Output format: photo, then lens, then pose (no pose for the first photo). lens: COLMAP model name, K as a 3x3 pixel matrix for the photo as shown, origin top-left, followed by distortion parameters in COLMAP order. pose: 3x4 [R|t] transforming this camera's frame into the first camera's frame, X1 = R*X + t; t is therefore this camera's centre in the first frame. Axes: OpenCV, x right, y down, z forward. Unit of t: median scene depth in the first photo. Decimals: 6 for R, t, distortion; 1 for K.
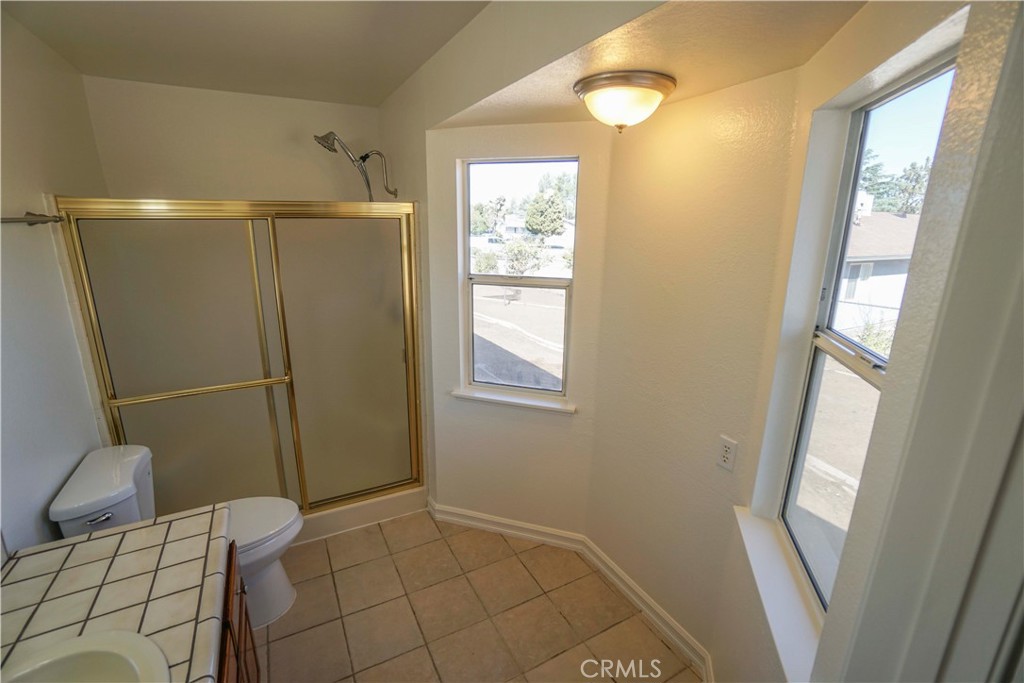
lens RADIAL K [[456.6, 0, 500.9], [0, 456.6, 338.7], [0, 0, 1]] dist [-0.061851, 0.024380]
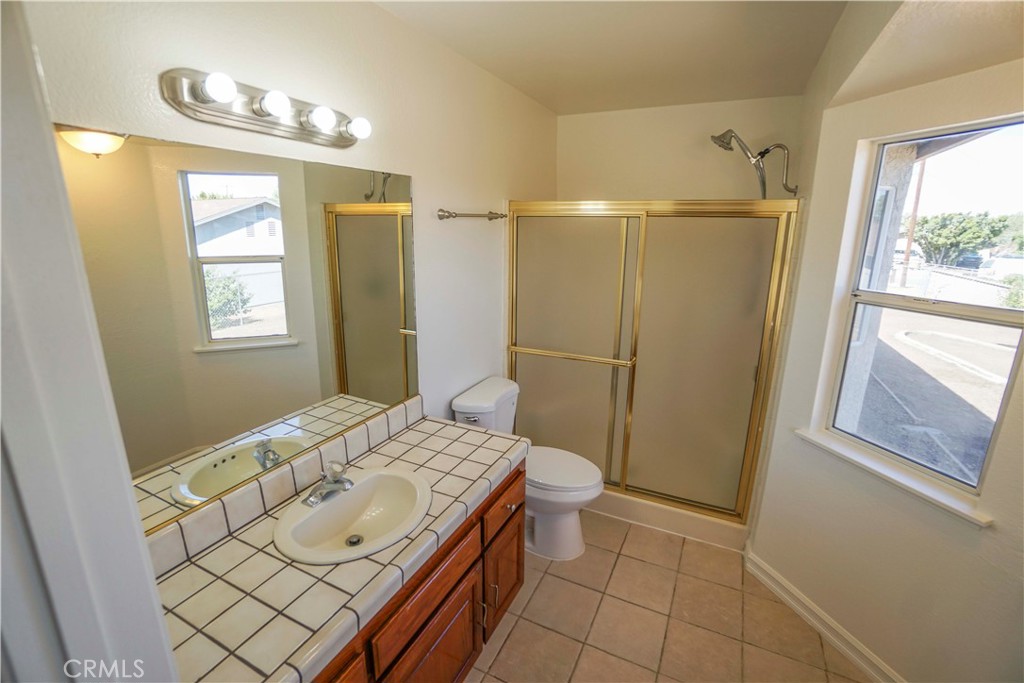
lens RADIAL K [[451.3, 0, 508.3], [0, 451.3, 337.0], [0, 0, 1]] dist [-0.063703, 0.022656]
pose [[0.581252, 0.189635, -0.791318, 0.189426], [-0.209312, 0.974587, 0.079808, 0.000320], [0.786343, 0.119243, 0.606173, 0.101617]]
